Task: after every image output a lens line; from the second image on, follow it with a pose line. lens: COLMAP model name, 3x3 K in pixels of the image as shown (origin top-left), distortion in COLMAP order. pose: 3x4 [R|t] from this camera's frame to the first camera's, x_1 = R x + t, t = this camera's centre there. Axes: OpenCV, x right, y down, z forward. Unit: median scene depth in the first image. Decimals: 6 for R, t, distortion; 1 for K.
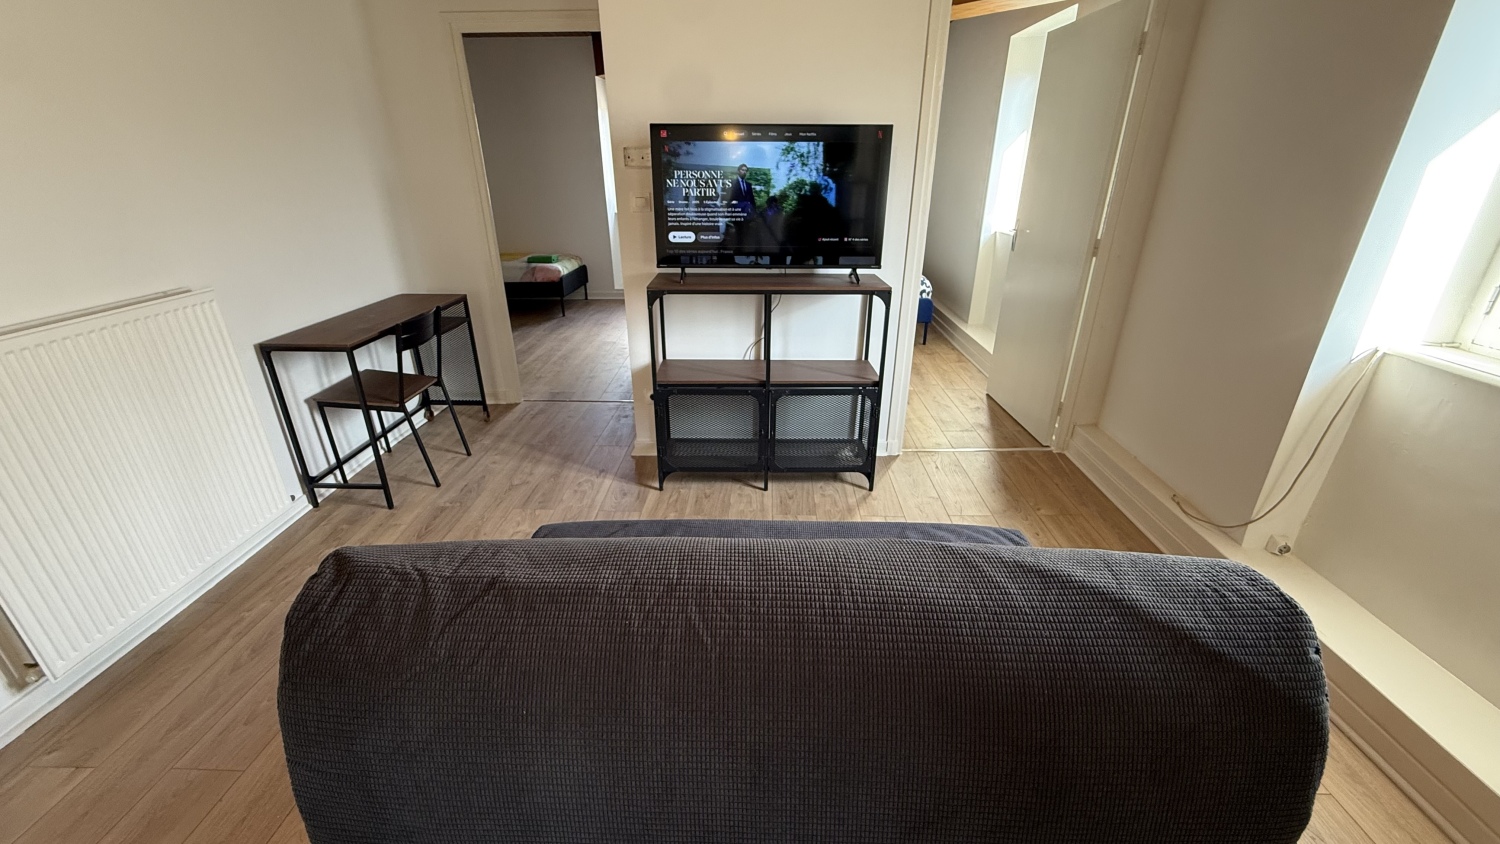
lens RADIAL K [[600.8, 0, 747.9], [0, 600.8, 424.7], [0, 0, 1]] dist [0.000729, -0.000111]
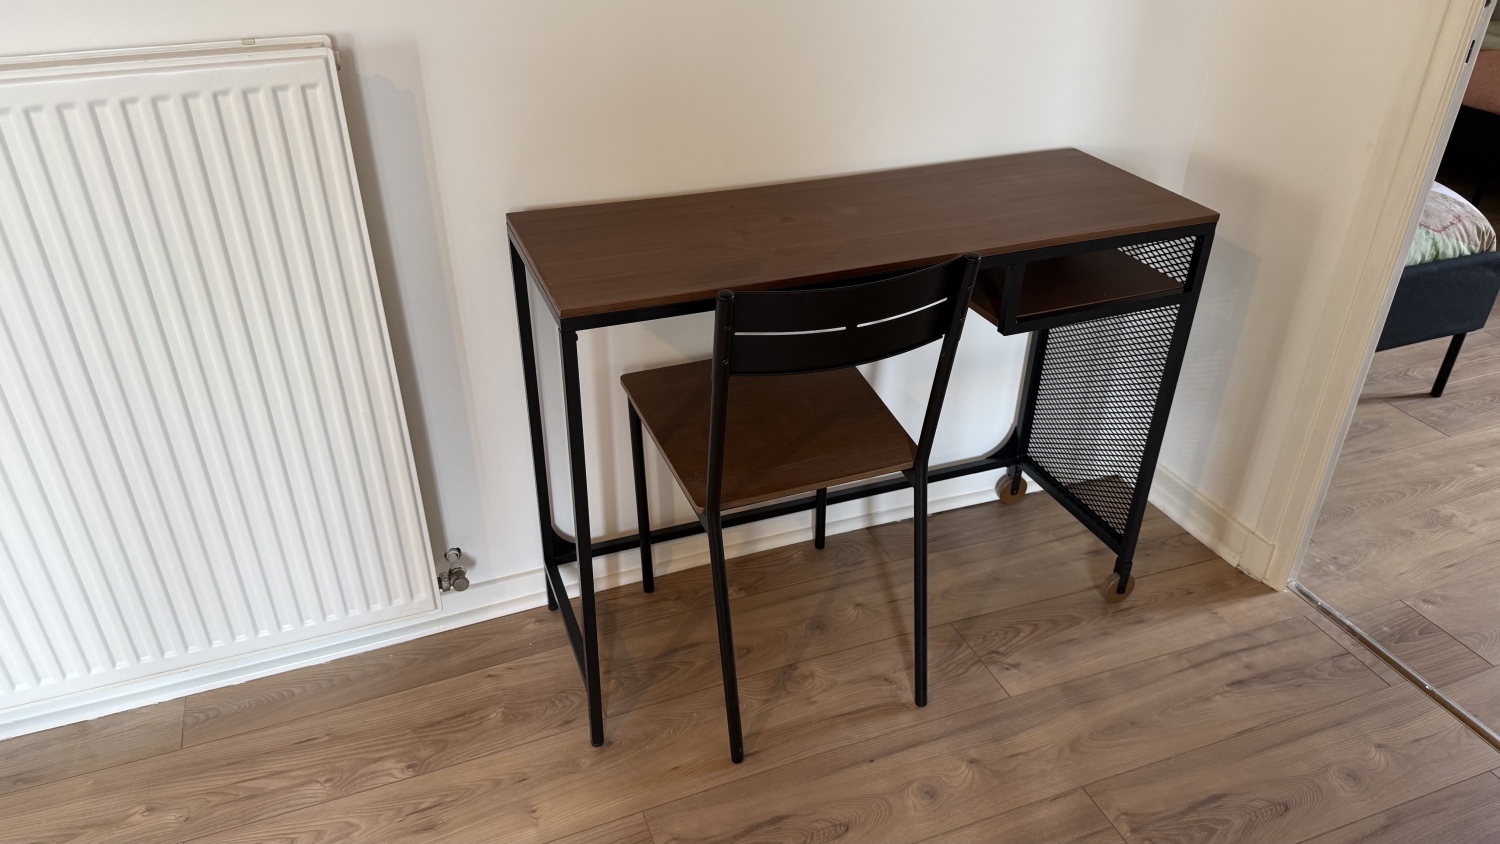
lens RADIAL K [[1057.9, 0, 751.2], [0, 1057.9, 437.2], [0, 0, 1]] dist [0.147709, -0.285178]
pose [[0.395678, 0.486689, -0.778828, -0.110493], [-0.376436, 0.859472, 0.345837, -0.195046], [0.837696, 0.156338, 0.523281, 0.519163]]
